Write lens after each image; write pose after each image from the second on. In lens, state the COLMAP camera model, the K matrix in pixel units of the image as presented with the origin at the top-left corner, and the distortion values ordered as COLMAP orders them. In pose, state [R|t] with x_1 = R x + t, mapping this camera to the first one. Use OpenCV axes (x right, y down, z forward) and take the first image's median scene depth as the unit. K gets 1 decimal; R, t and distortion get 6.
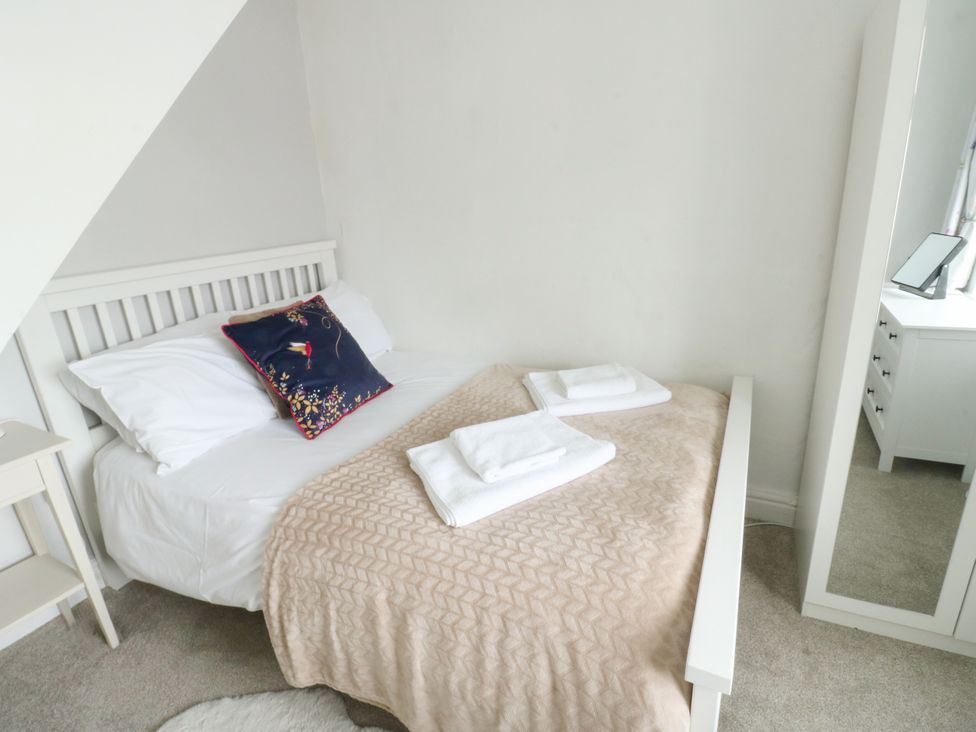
lens RADIAL K [[507.6, 0, 488.0], [0, 507.6, 366.0], [0, 0, 1]] dist [0.002515, -0.014619]
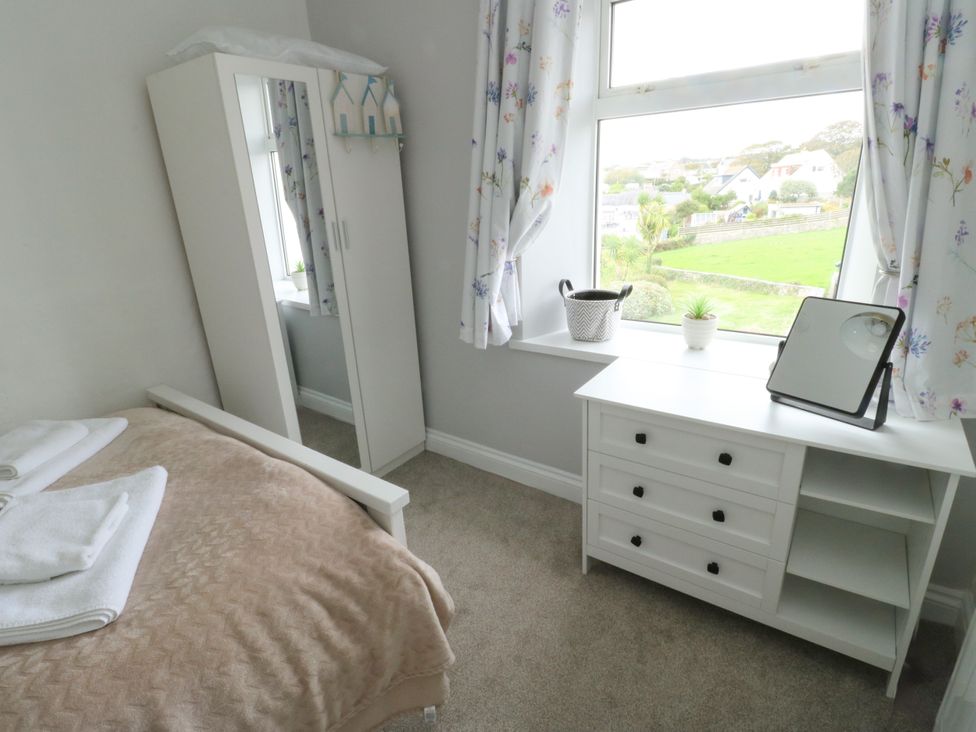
lens RADIAL K [[507.6, 0, 488.0], [0, 507.6, 366.0], [0, 0, 1]] dist [0.002515, -0.014619]
pose [[0.165325, -0.286113, 0.943826, -0.541037], [0.342124, 0.914206, 0.217206, -0.016866], [-0.924997, 0.286996, 0.249028, 0.130219]]
